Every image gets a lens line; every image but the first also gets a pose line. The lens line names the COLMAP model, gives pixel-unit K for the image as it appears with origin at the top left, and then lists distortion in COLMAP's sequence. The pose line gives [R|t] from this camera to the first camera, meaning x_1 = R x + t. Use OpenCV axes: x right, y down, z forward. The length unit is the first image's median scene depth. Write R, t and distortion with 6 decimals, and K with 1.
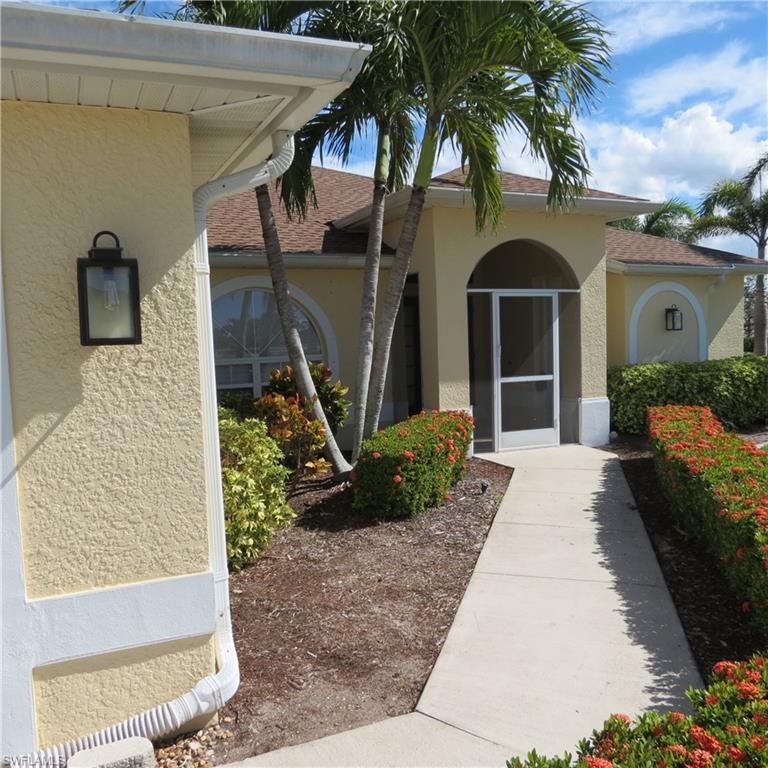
lens RADIAL K [[732.4, 0, 384.1], [0, 732.4, 386.7], [0, 0, 1]] dist [-0.051832, 0.000000]
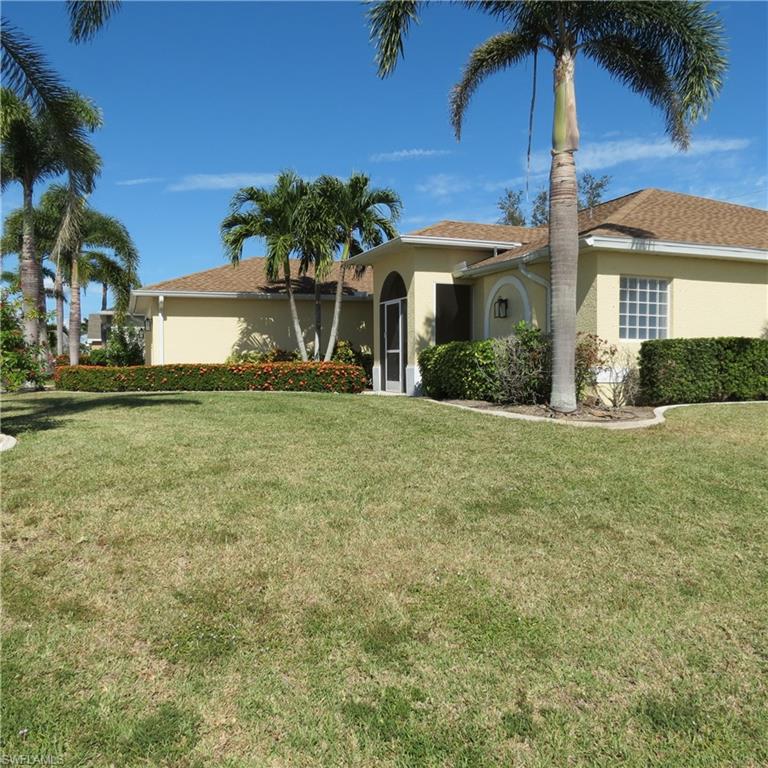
lens RADIAL K [[761.9, 0, 388.5], [0, 761.9, 381.6], [0, 0, 1]] dist [-0.030816, 0.000000]
pose [[-0.057670, 0.053637, -0.996894, 2.071557], [-0.065126, 0.996227, 0.057369, -0.043168], [0.996209, 0.068232, -0.053959, 1.111386]]
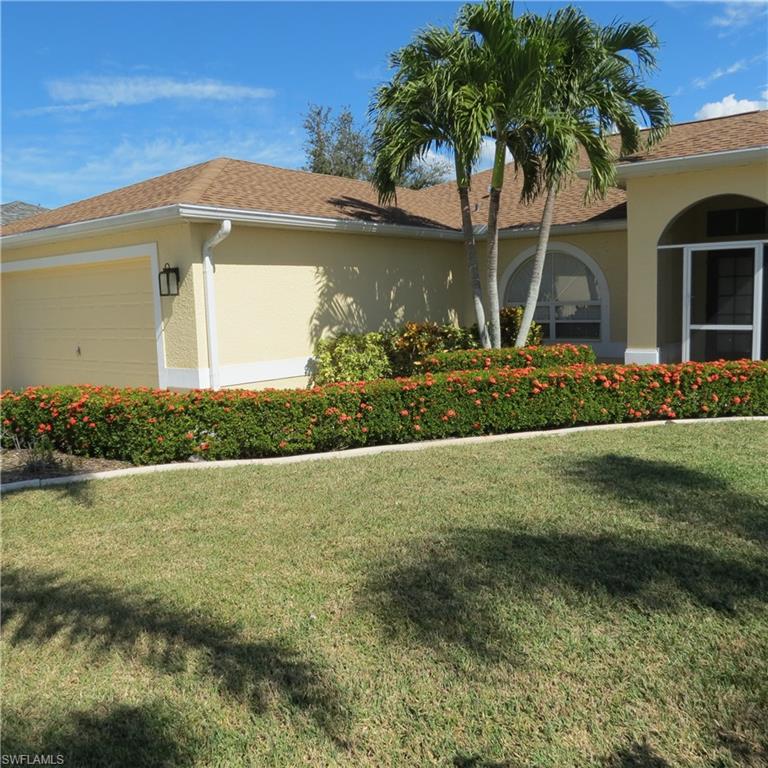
lens RADIAL K [[761.9, 0, 384.4], [0, 761.9, 387.0], [0, 0, 1]] dist [-0.030816, 0.000000]
pose [[0.459982, 0.118261, -0.880018, 0.965887], [-0.050360, 0.992970, 0.107117, -0.018003], [0.886499, -0.004954, 0.462704, 0.057269]]
